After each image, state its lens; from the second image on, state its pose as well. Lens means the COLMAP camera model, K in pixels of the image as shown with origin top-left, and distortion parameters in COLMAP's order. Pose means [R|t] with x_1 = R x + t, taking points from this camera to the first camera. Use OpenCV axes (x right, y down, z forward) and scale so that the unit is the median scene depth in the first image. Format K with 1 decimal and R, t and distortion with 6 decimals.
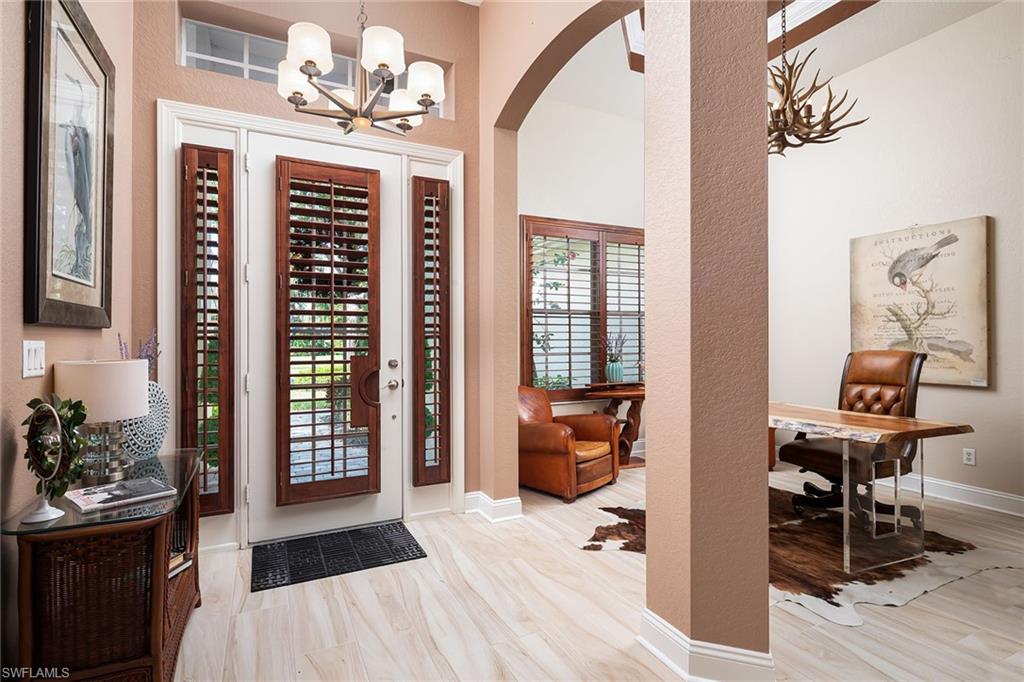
lens RADIAL K [[498.2, 0, 506.8], [0, 498.2, 339.6], [0, 0, 1]] dist [0.000510, -0.000052]
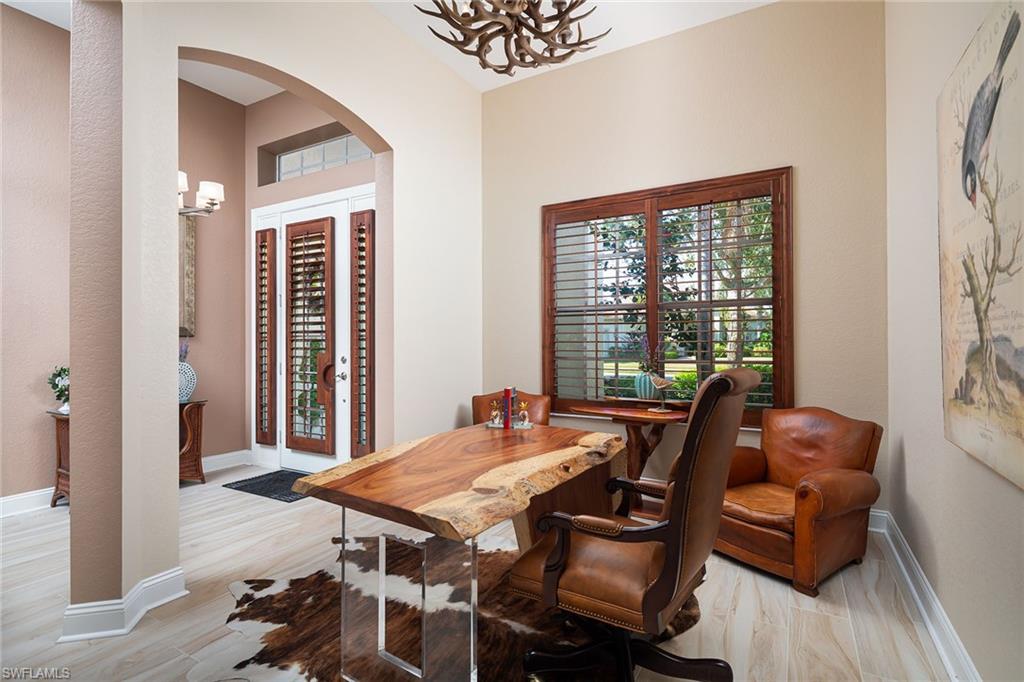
lens RADIAL K [[498.2, 0, 506.8], [0, 498.2, 339.6], [0, 0, 1]] dist [0.000510, -0.000052]
pose [[0.558138, -0.000461, -0.829748, 1.150994], [0.002531, 0.999996, 0.001147, -0.005978], [0.829745, -0.002740, 0.558137, 0.656329]]
